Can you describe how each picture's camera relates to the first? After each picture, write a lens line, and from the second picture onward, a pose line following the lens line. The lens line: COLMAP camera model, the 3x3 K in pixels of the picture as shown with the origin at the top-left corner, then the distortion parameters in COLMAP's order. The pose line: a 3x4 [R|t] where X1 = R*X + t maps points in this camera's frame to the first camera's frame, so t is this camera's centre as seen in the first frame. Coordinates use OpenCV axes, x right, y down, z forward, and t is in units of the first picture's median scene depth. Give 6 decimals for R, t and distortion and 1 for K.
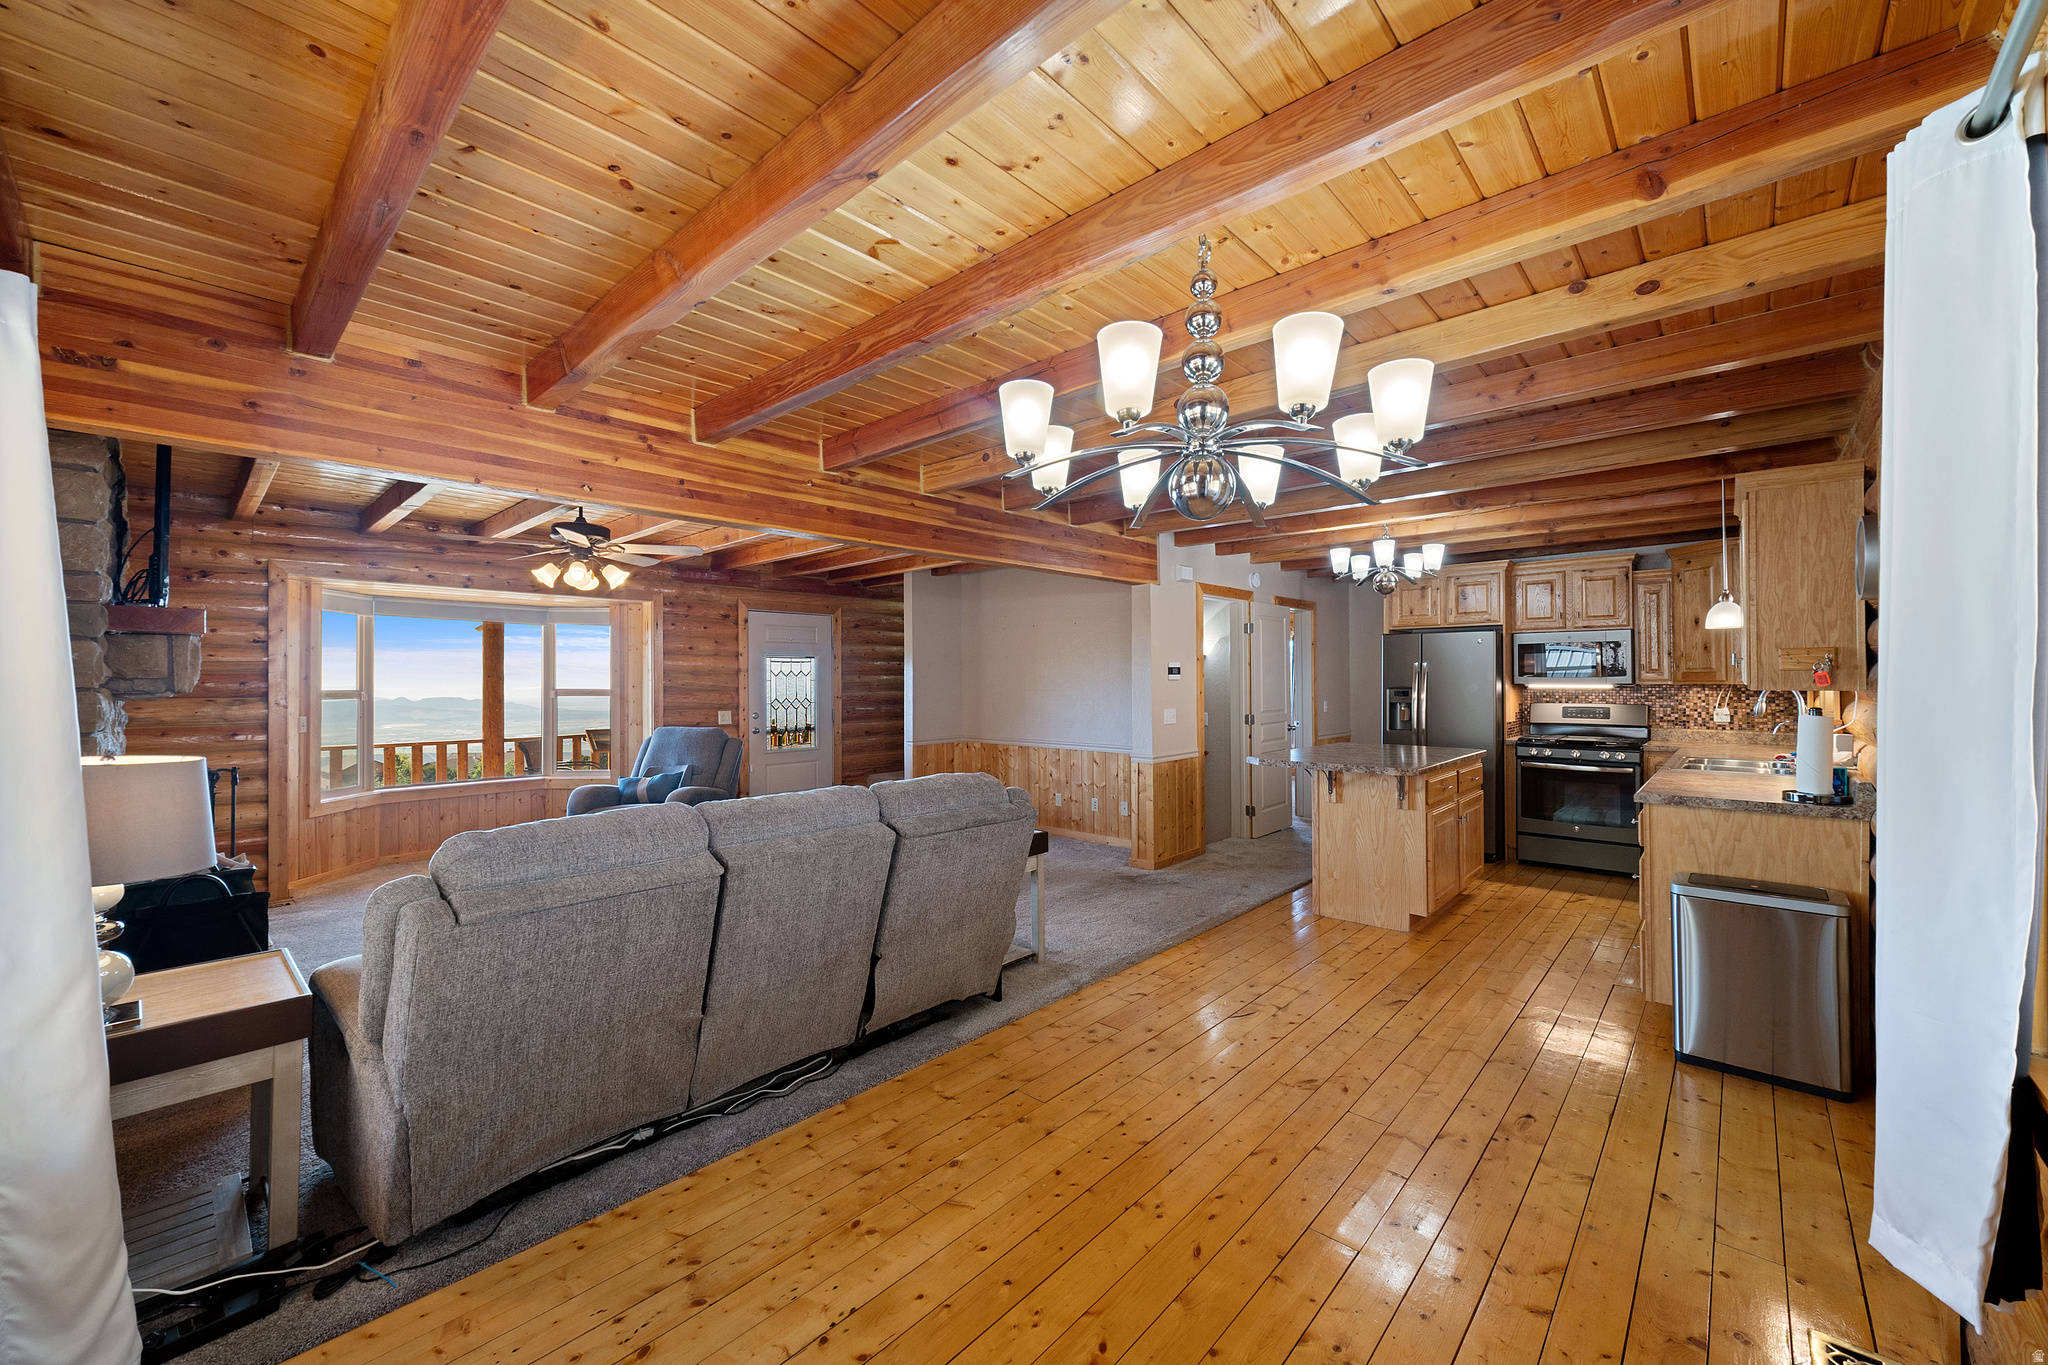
lens RADIAL K [[784.4, 0, 1031.7], [0, 784.4, 690.9], [0, 0, 1]] dist [-0.000413, 0.000131]
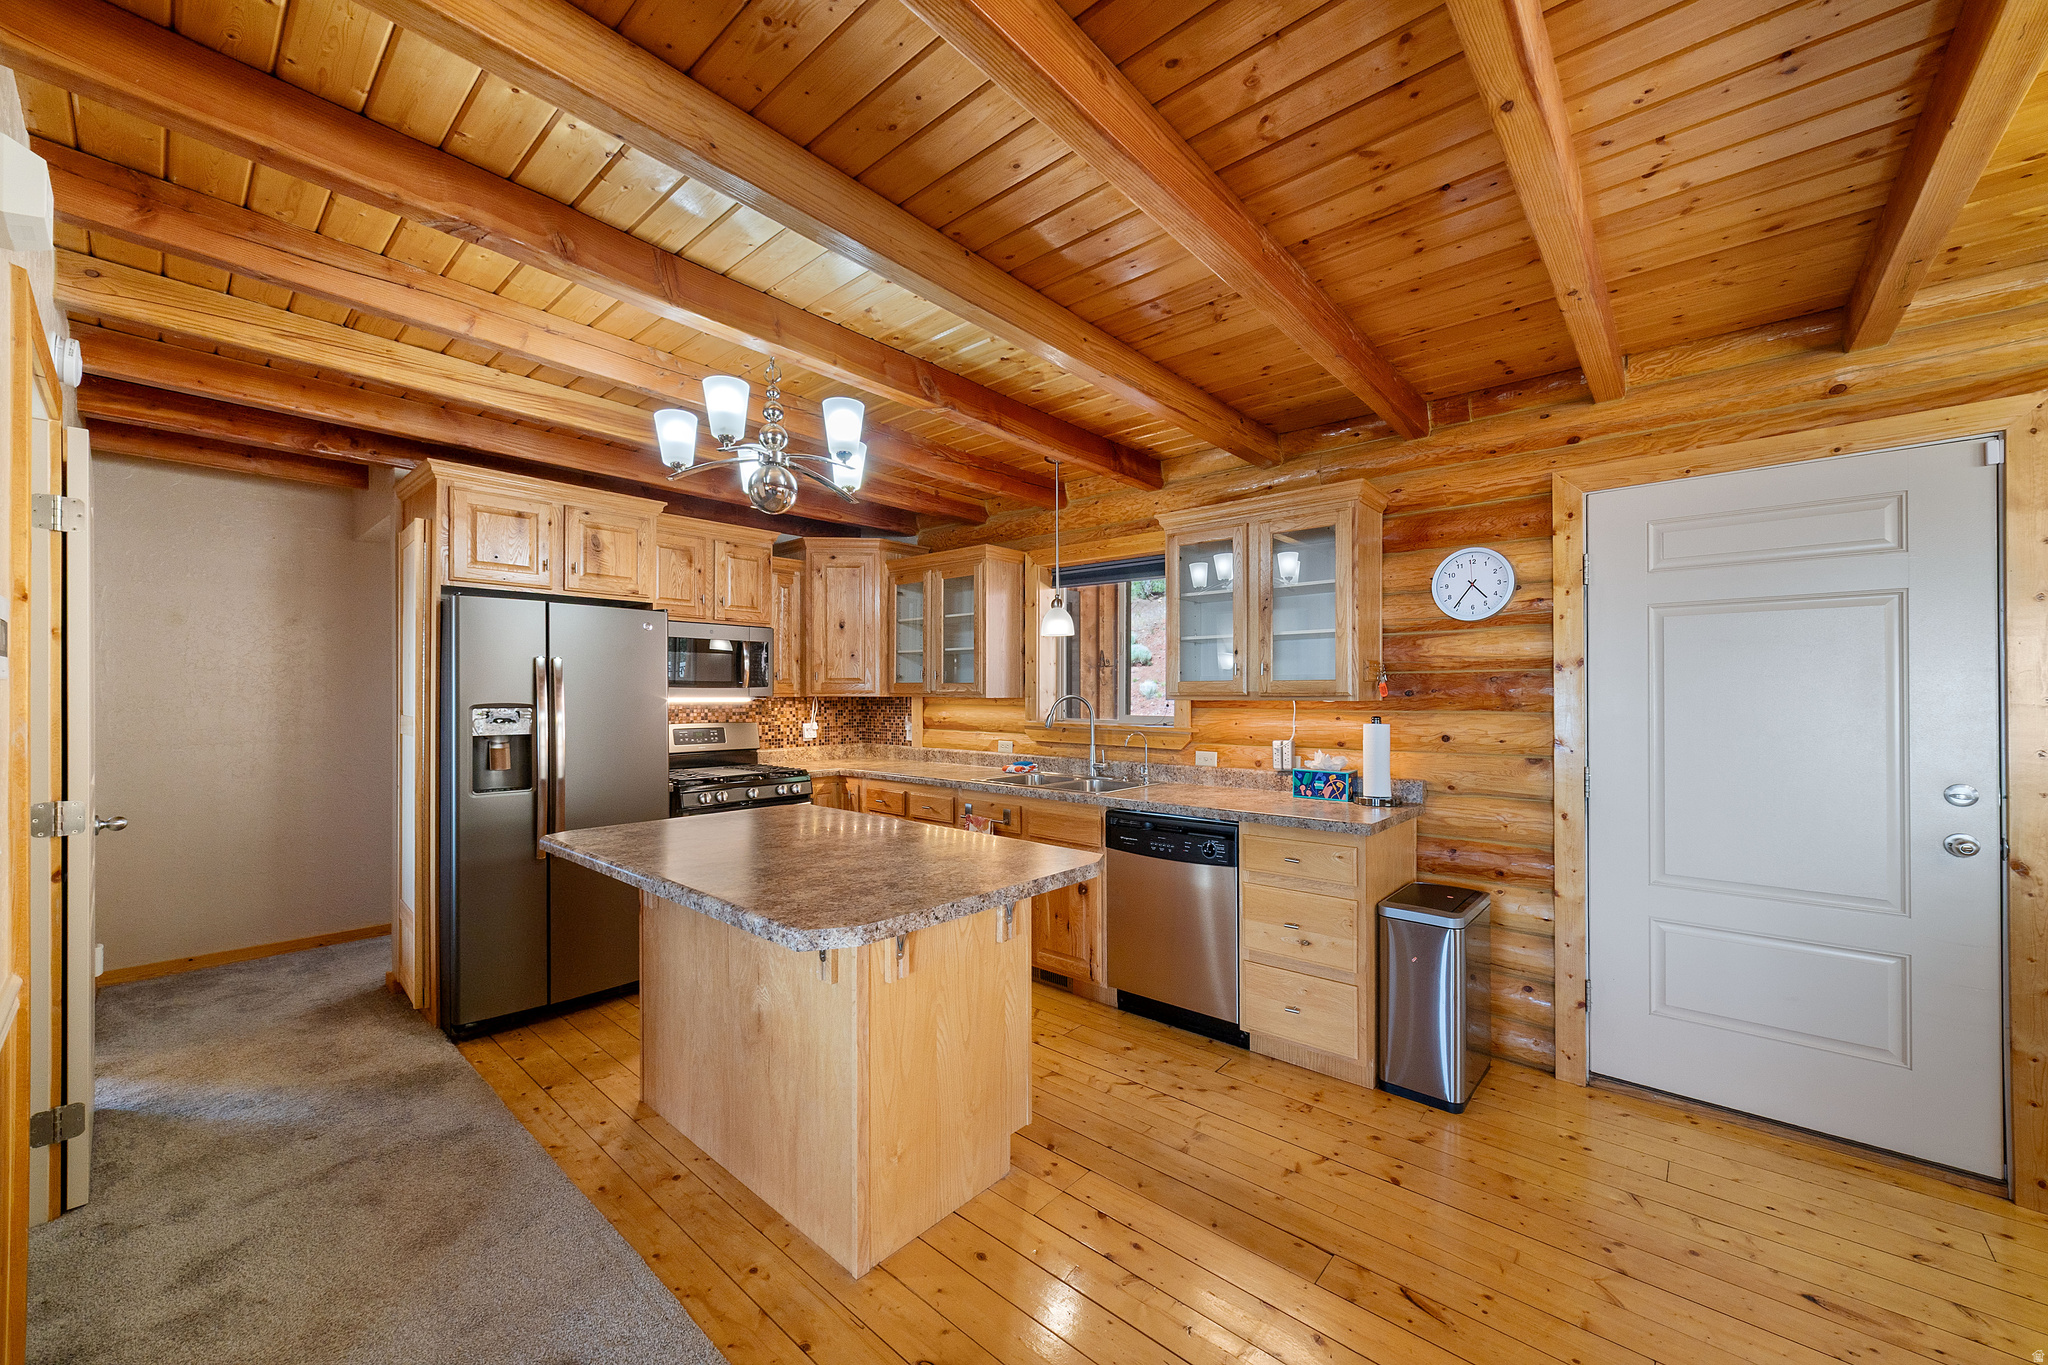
lens RADIAL K [[784.4, 0, 1031.7], [0, 784.4, 690.9], [0, 0, 1]] dist [-0.000413, 0.000131]
pose [[-0.013866, 0.007257, 0.999878, -0.031938], [0.011064, 0.999914, -0.007104, -0.005888], [-0.999843, 0.010964, -0.013945, 0.740985]]
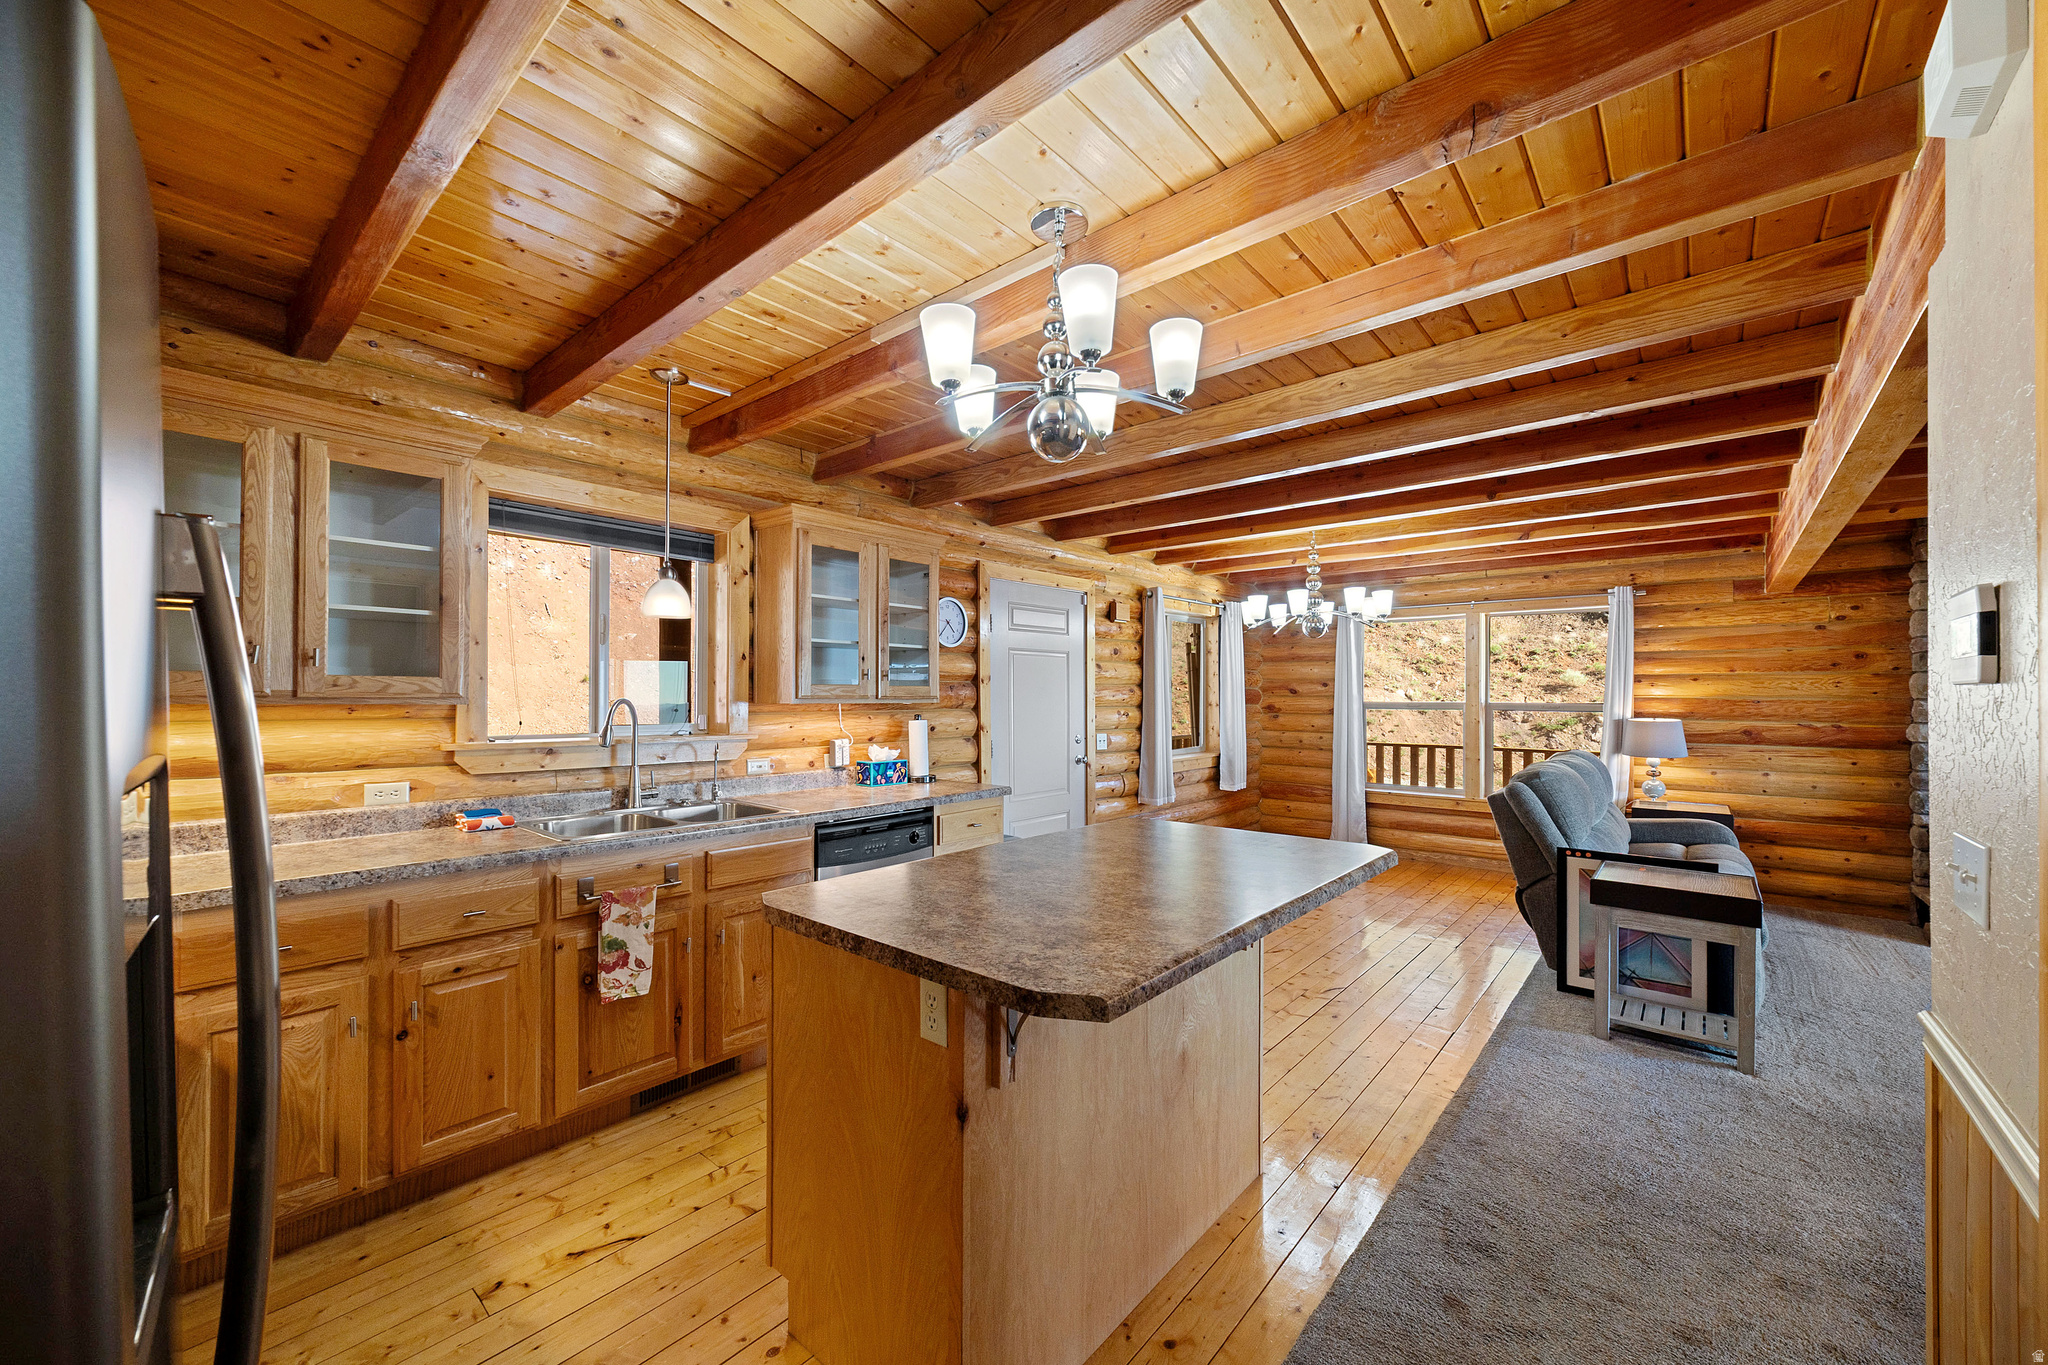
lens RADIAL K [[784.4, 0, 1031.7], [0, 784.4, 690.9], [0, 0, 1]] dist [-0.000413, 0.000131]
pose [[-0.999573, 0.001289, -0.029191, 0.413237], [0.001134, 0.999985, 0.005351, -0.014477], [0.029197, 0.005316, -0.999560, 1.197487]]
